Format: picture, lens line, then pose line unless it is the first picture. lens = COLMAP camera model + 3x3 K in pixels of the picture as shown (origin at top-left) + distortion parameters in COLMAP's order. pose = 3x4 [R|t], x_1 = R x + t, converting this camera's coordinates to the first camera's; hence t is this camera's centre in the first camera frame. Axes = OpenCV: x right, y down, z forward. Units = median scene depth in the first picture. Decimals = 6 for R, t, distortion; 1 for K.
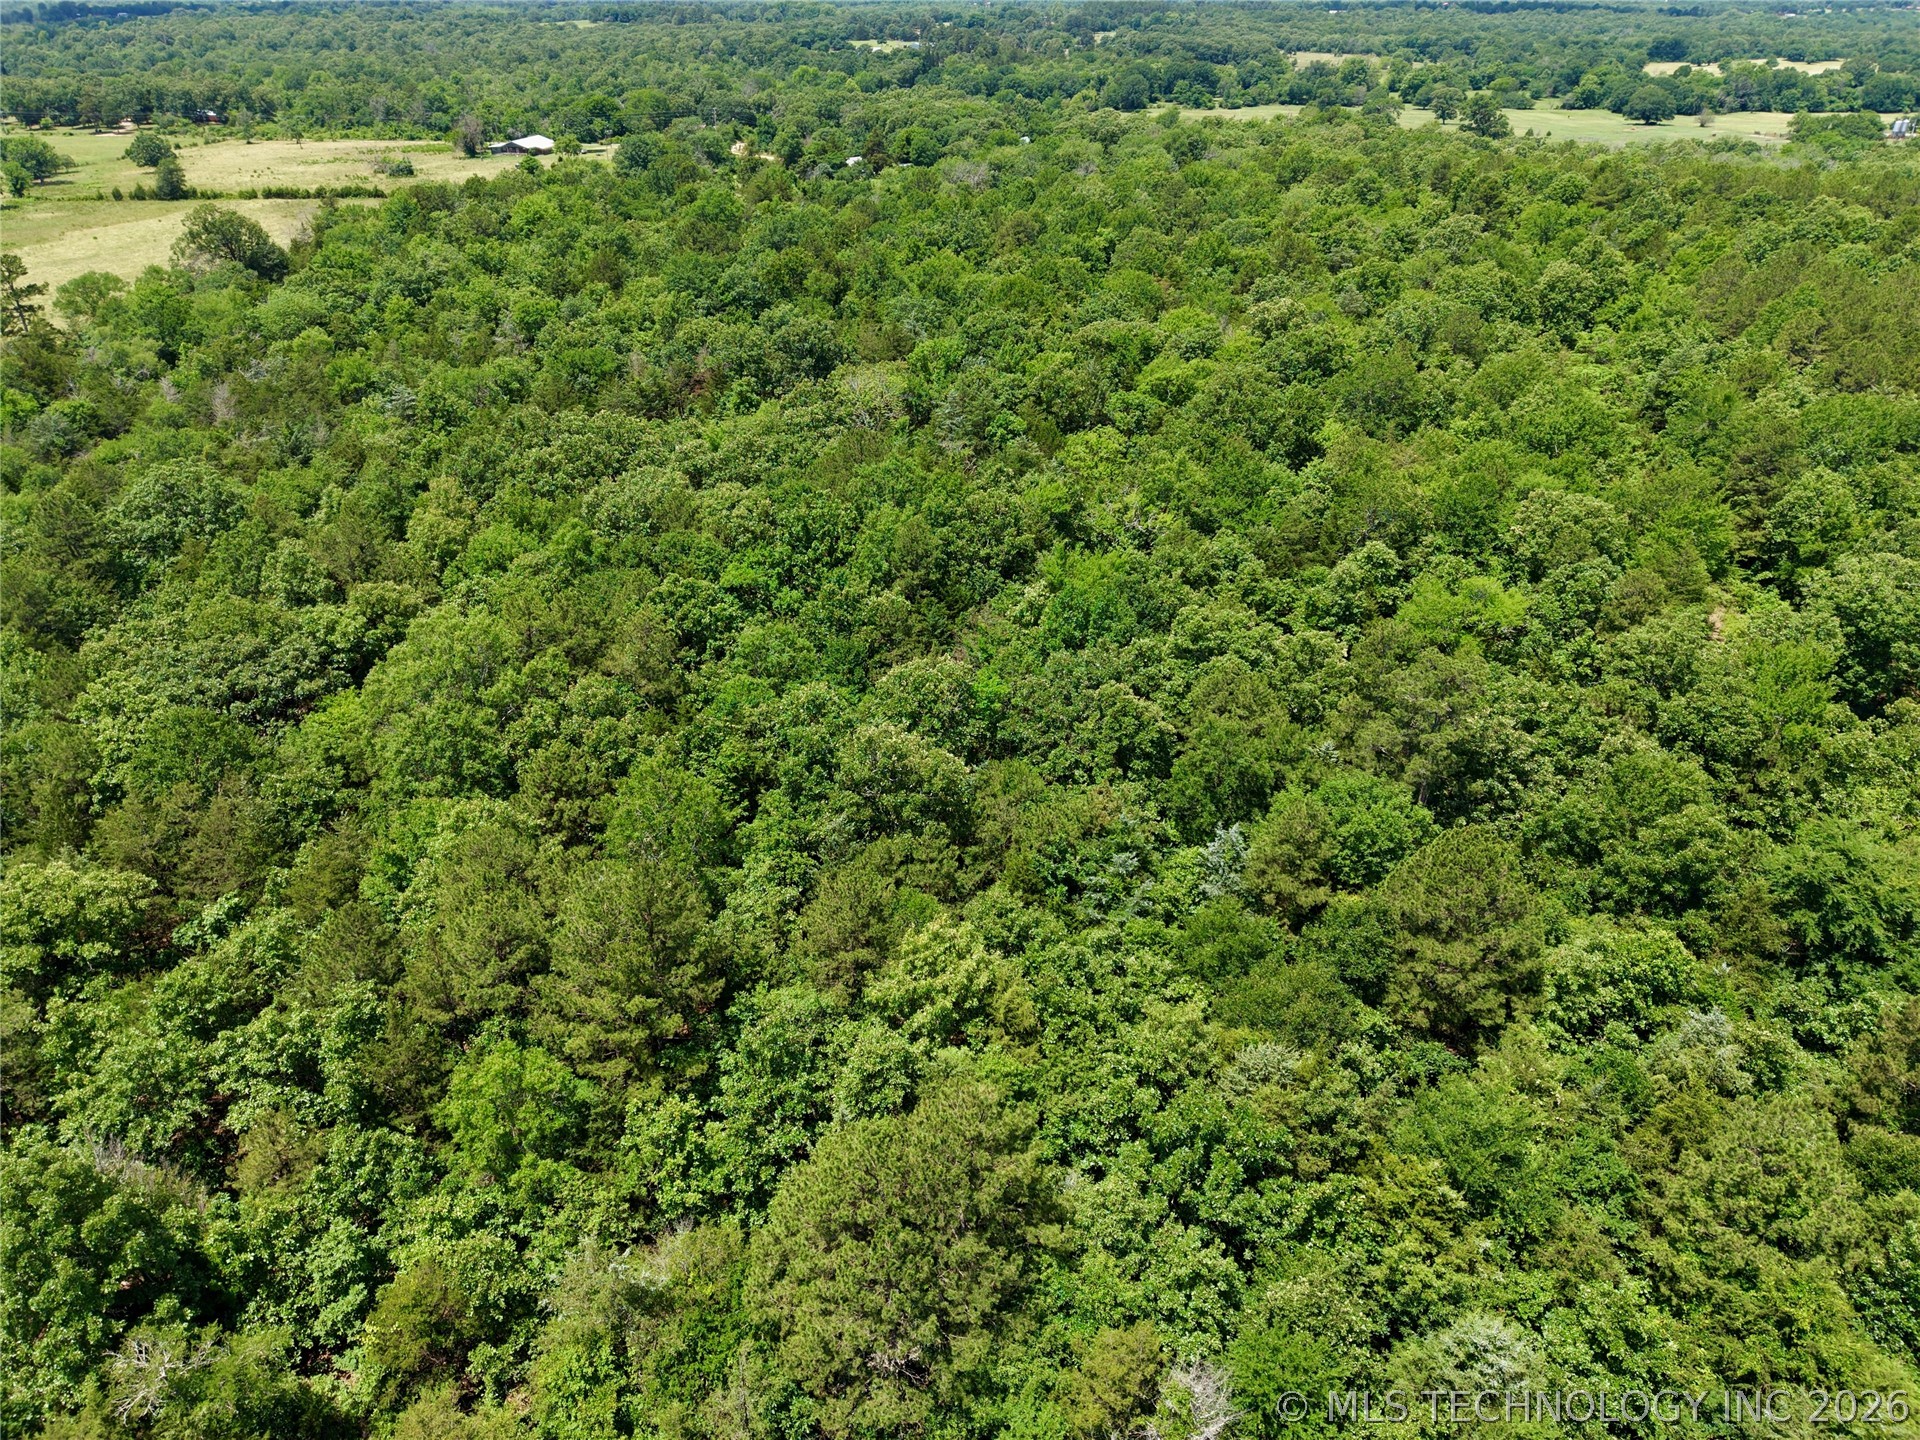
lens RADIAL K [[1319.8, 0, 960.0], [0, 1319.8, 720.0], [0, 0, 1]] dist [0.023467, -0.027131]
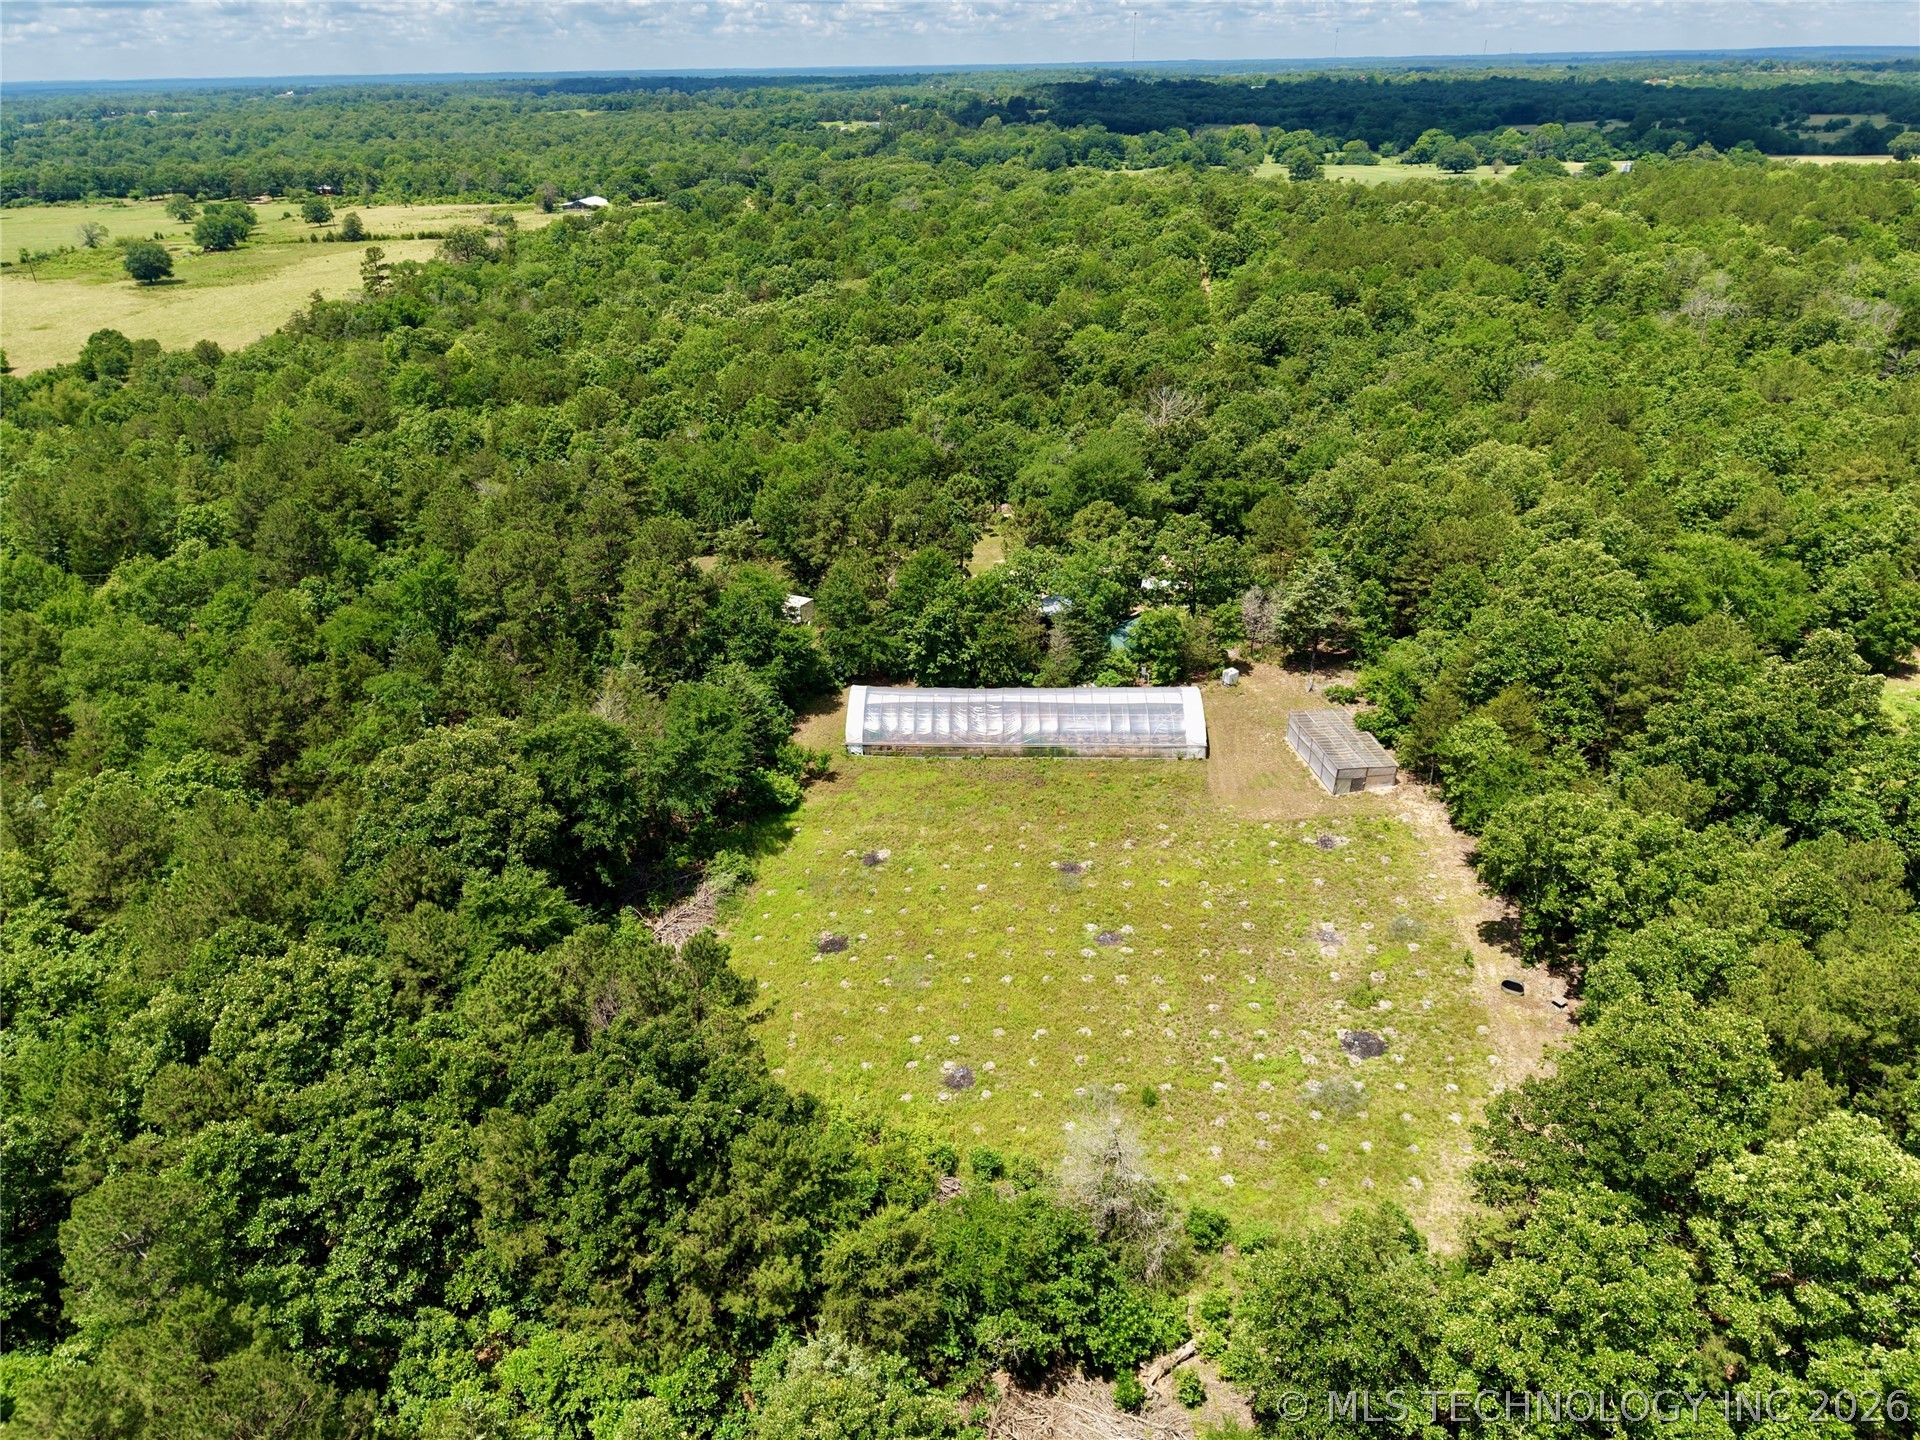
lens RADIAL K [[1319.8, 0, 960.0], [0, 1319.8, 720.0], [0, 0, 1]] dist [0.023467, -0.027131]
pose [[0.999471, -0.028795, 0.015145, 0.014335], [0.029490, 0.998418, -0.047874, 0.147942], [-0.013743, 0.048295, 0.998739, -0.288843]]
